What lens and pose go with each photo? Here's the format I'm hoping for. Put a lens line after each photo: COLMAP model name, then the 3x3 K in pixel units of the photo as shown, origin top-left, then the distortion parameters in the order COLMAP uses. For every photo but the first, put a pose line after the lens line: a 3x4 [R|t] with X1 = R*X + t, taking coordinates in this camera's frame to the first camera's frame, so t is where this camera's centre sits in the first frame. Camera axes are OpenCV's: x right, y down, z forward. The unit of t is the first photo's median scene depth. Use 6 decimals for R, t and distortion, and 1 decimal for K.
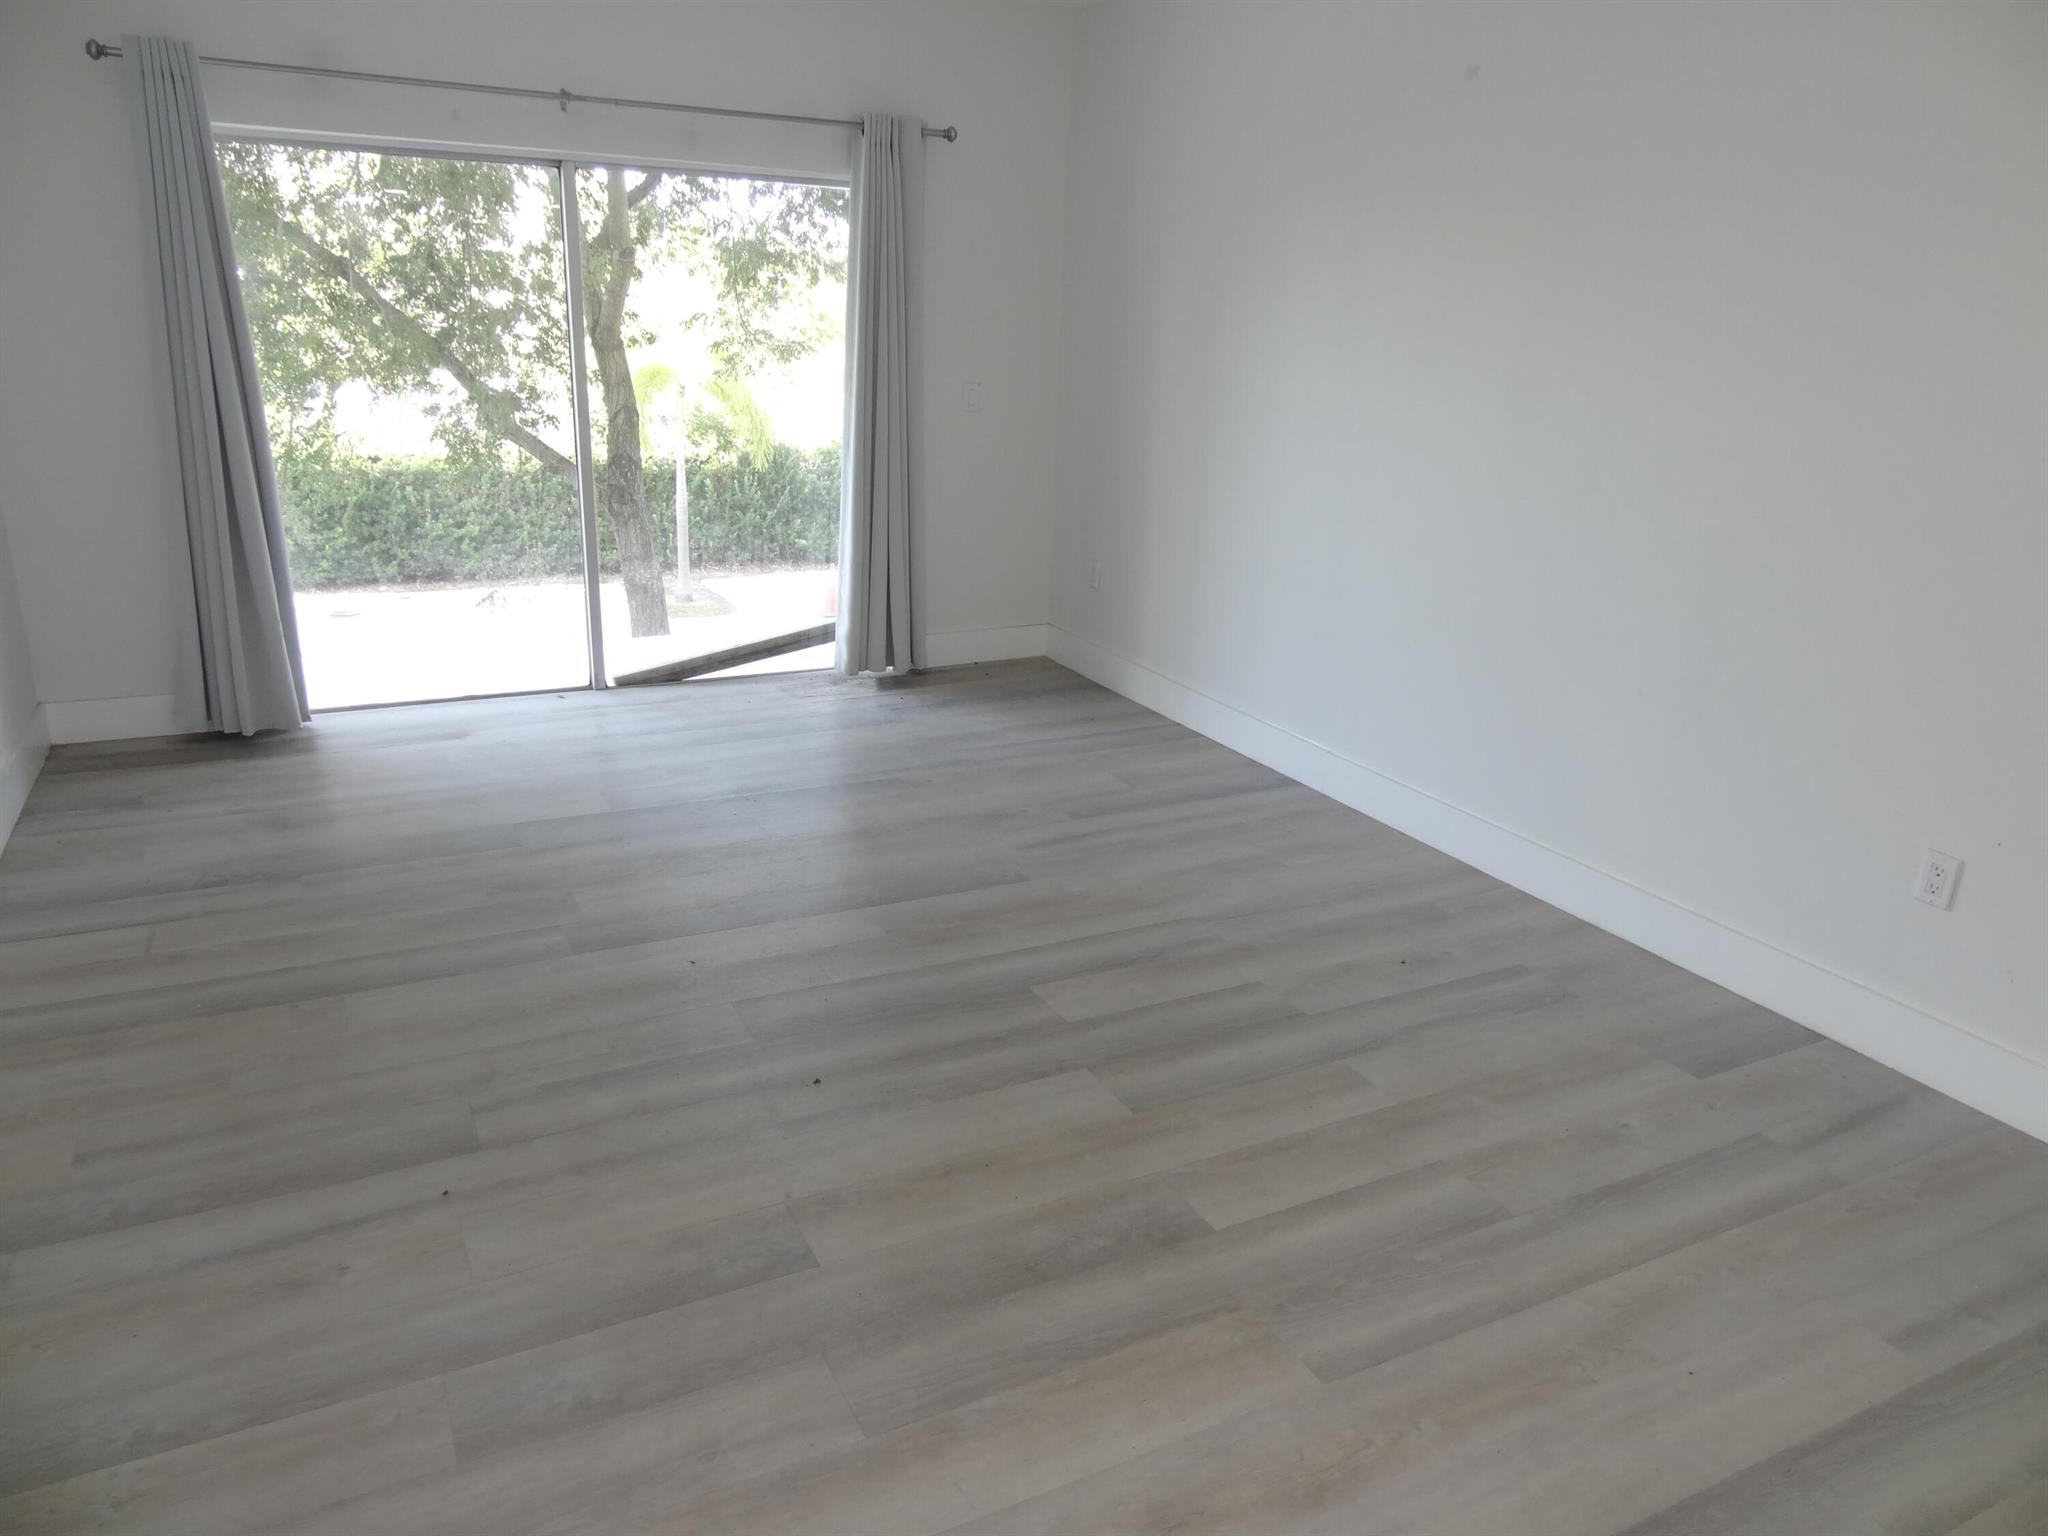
lens RADIAL K [[1416.4, 0, 1029.7], [0, 1416.4, 767.1], [0, 0, 1]] dist [-0.006717, 0.008578]
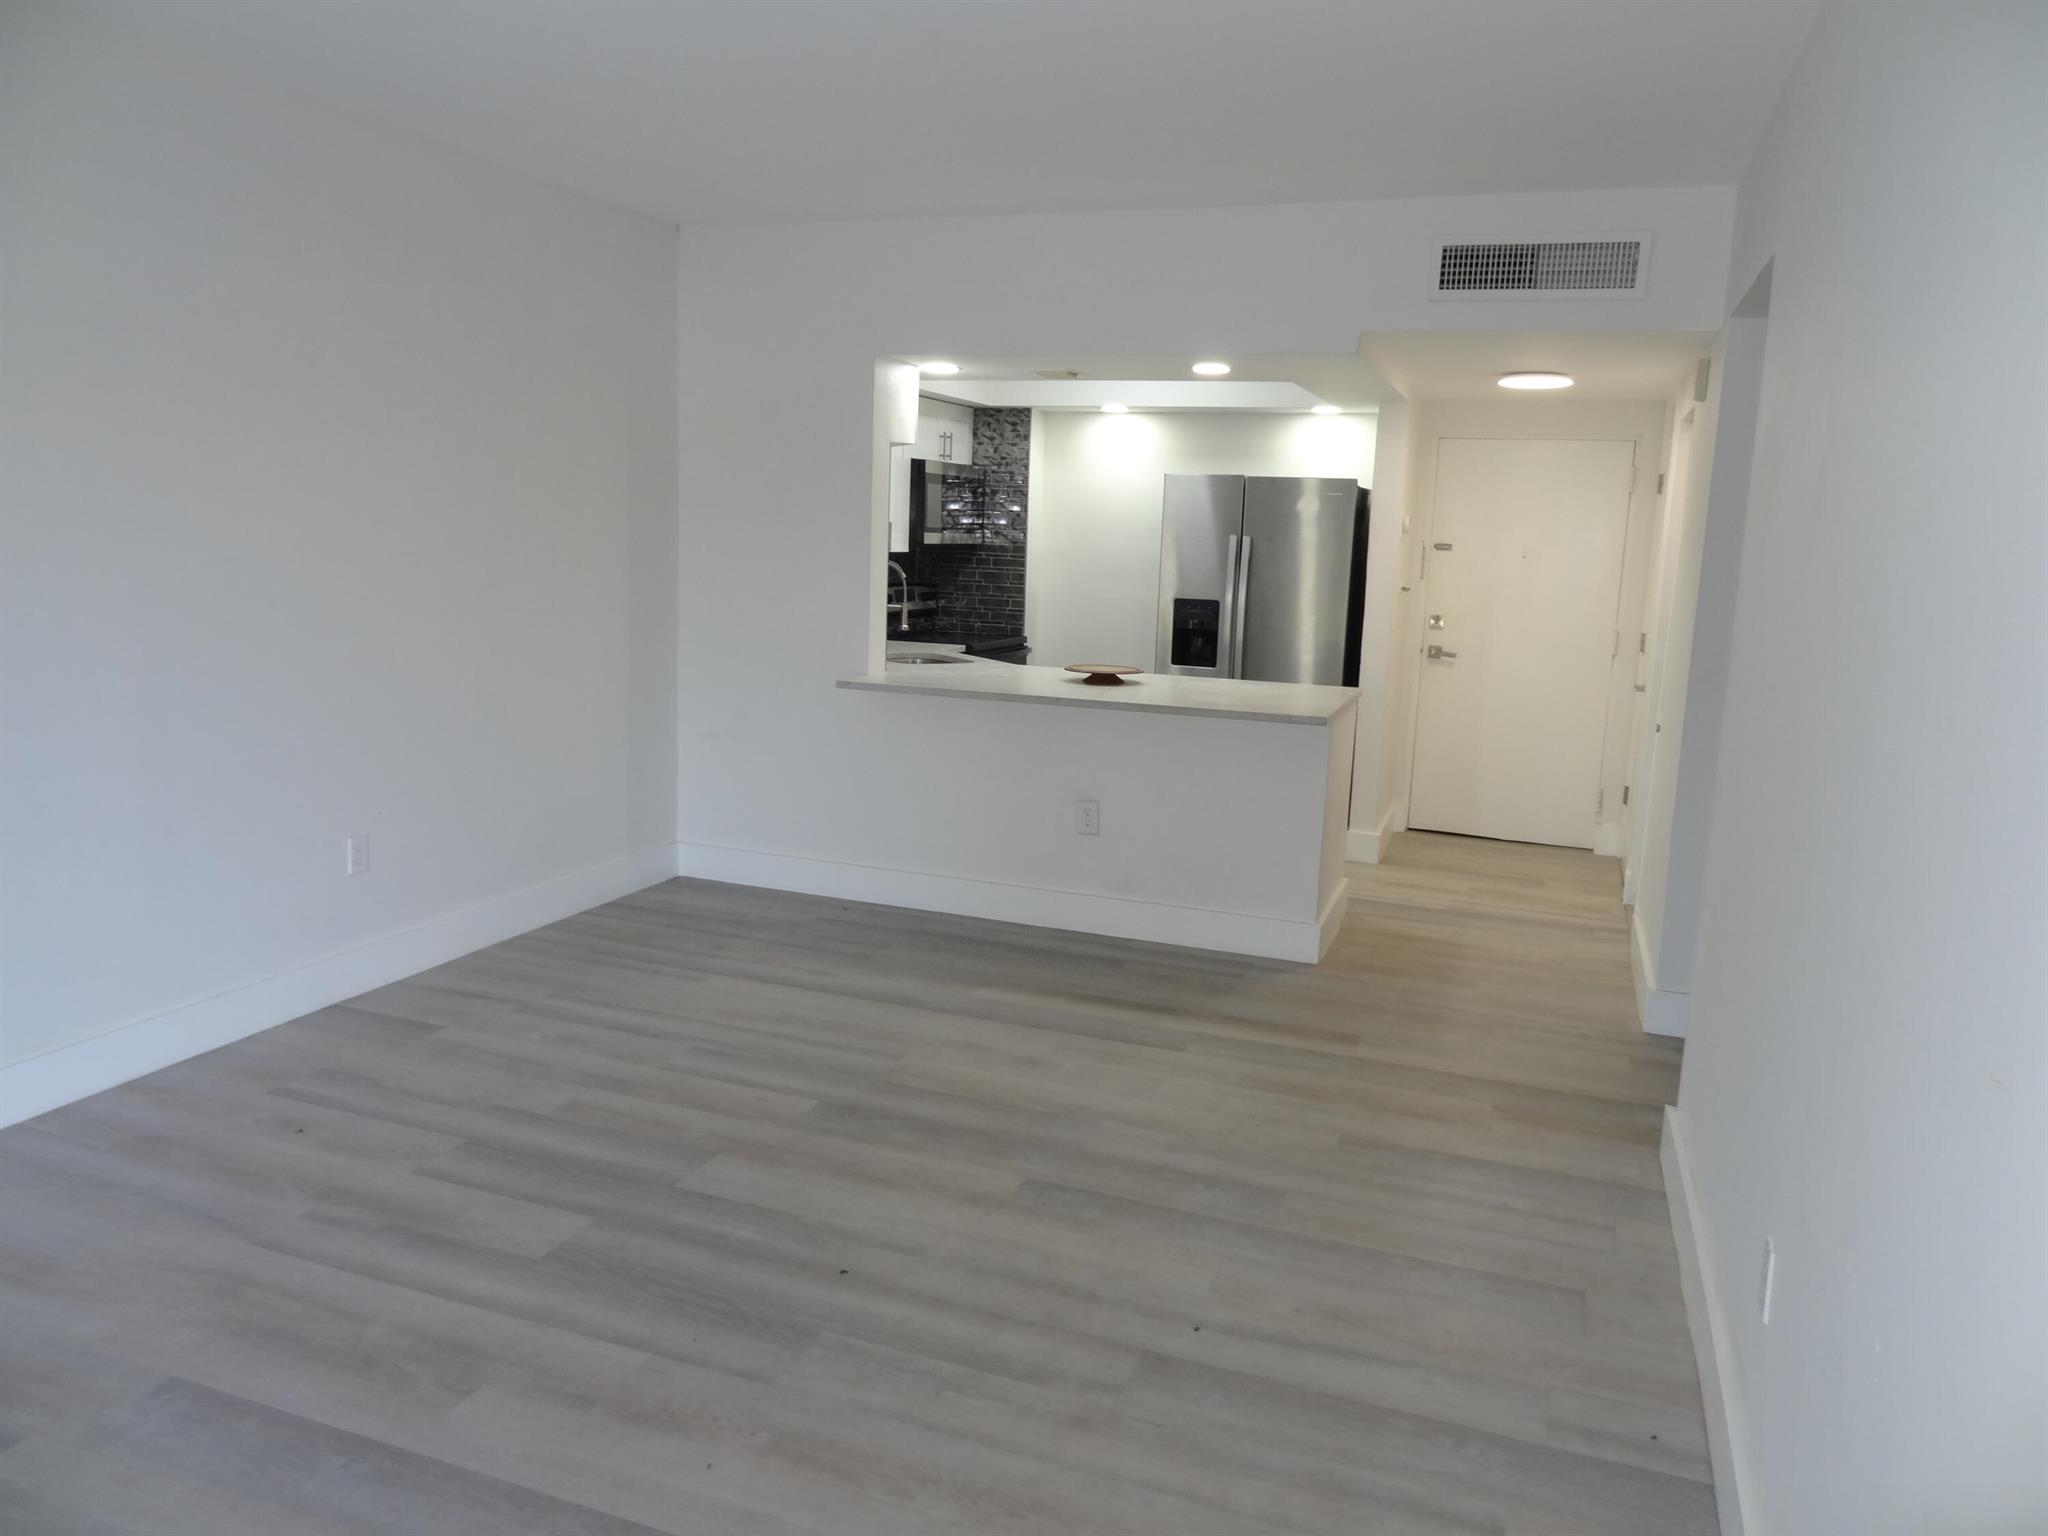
lens RADIAL K [[1416.4, 0, 1022.3], [0, 1416.4, 766.2], [0, 0, 1]] dist [-0.006717, 0.008578]
pose [[-0.662270, -0.183223, 0.726517, -0.460278], [0.176553, 0.904176, 0.388967, -0.240898], [-0.728167, 0.385870, -0.566460, 0.685668]]
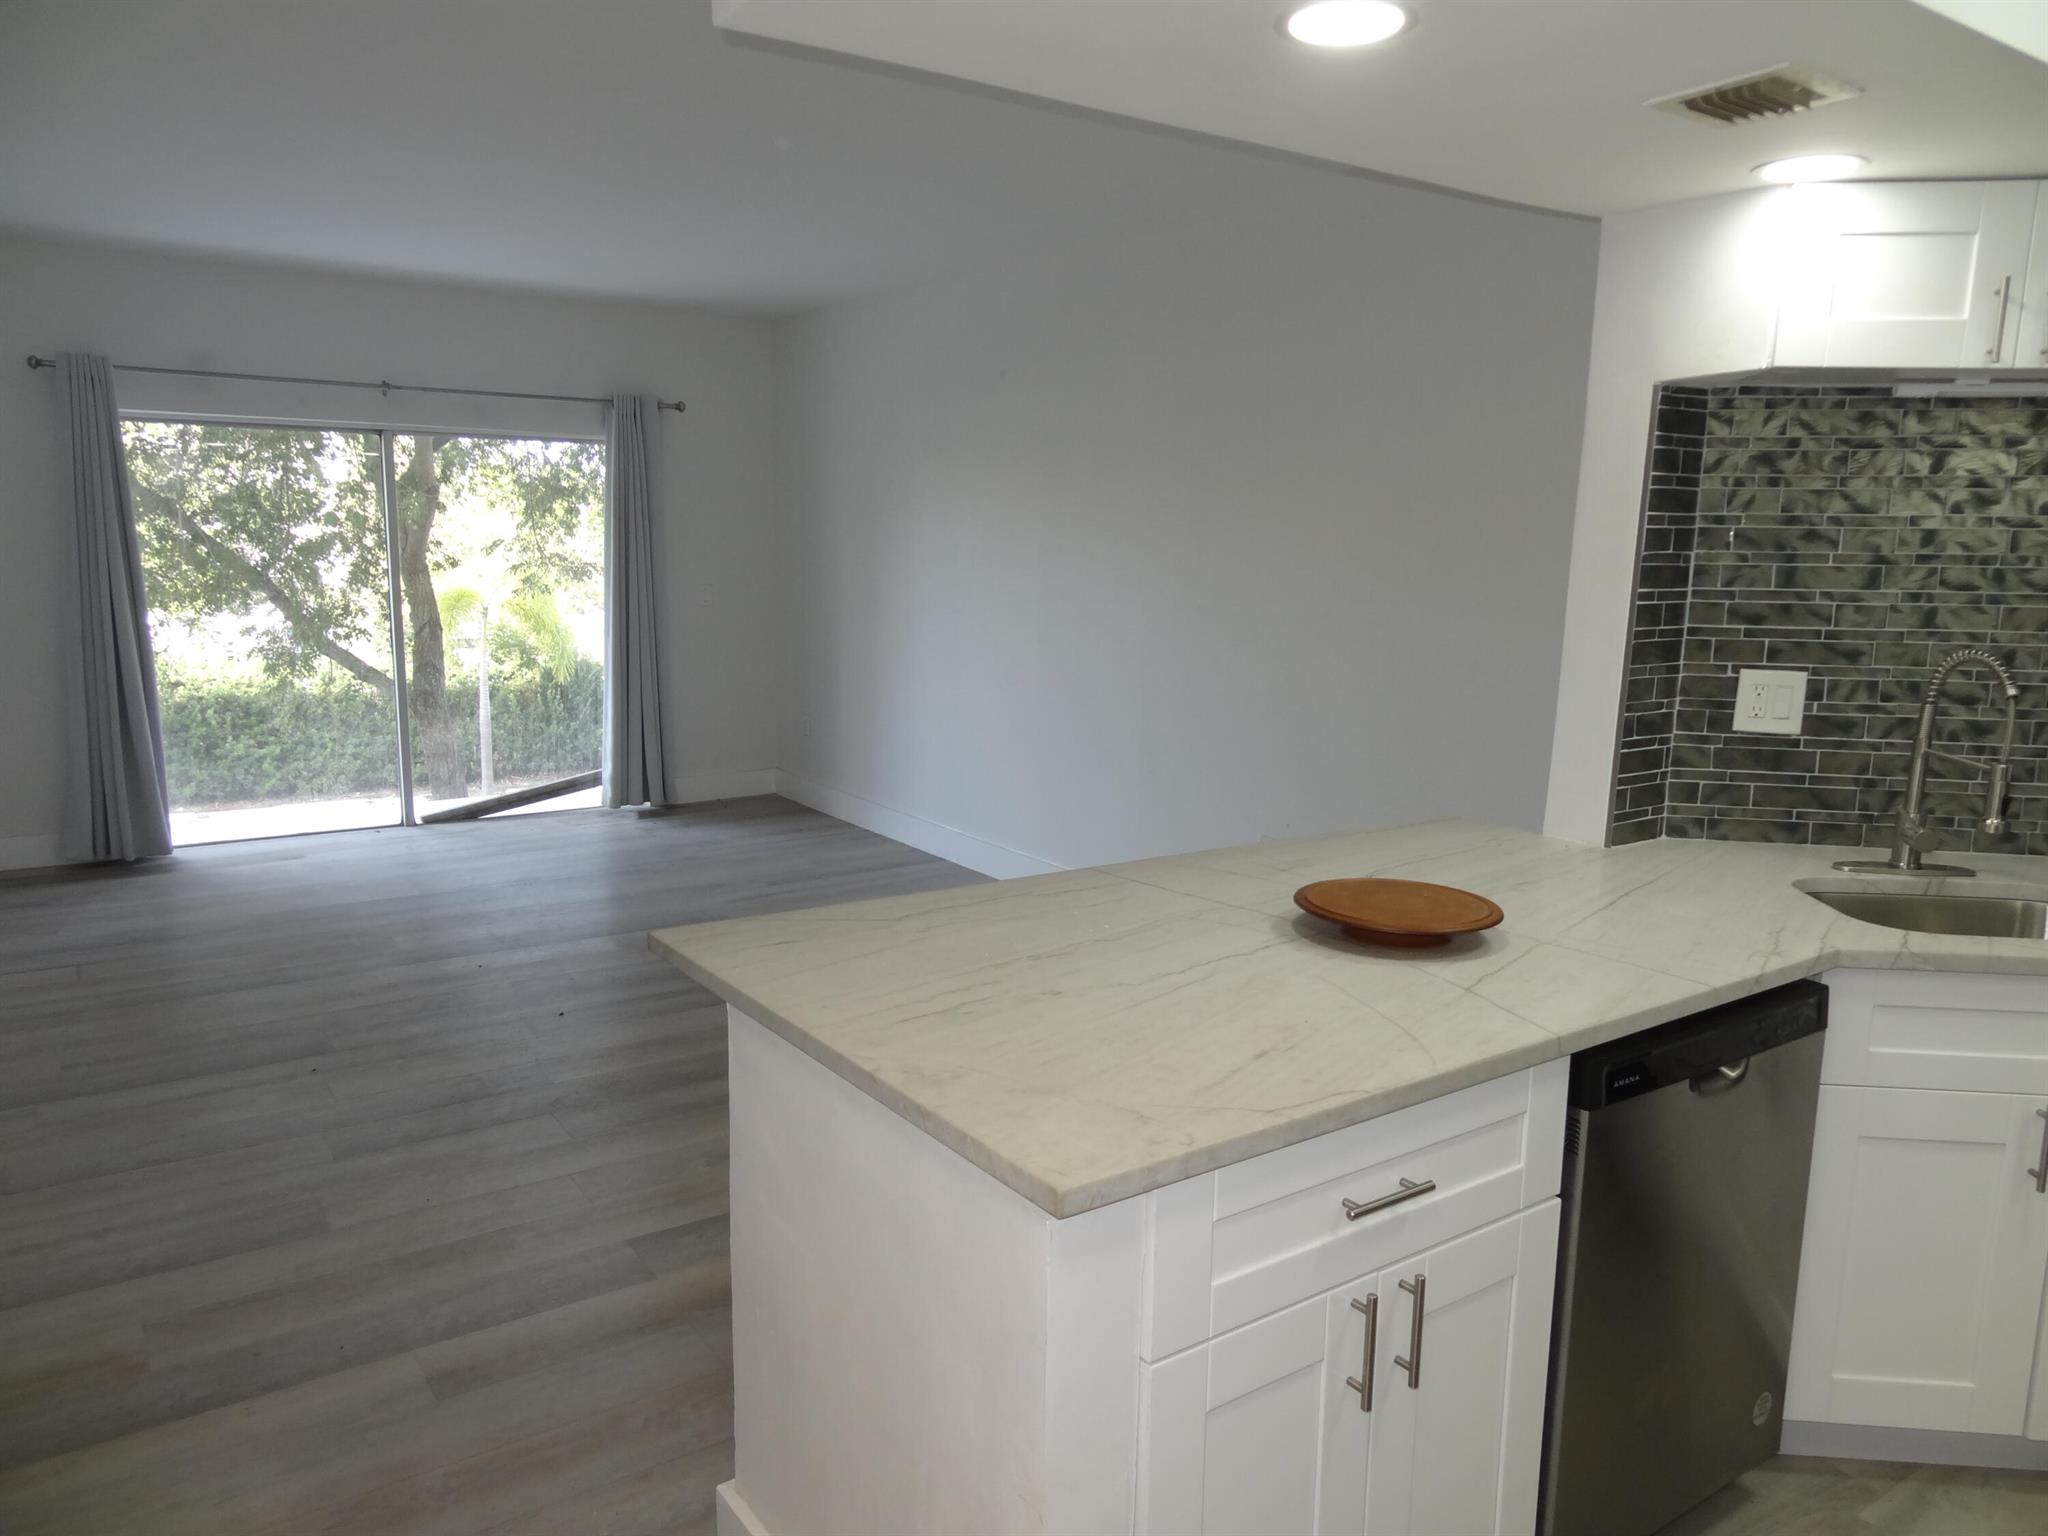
lens RADIAL K [[1416.4, 0, 1019.1], [0, 1416.4, 764.5], [0, 0, 1]] dist [-0.006717, 0.008578]
pose [[0.991944, -0.040475, 0.120034, 0.086876], [0.057811, 0.987791, -0.144661, 0.105006], [-0.112713, 0.150435, 0.982174, -0.311359]]
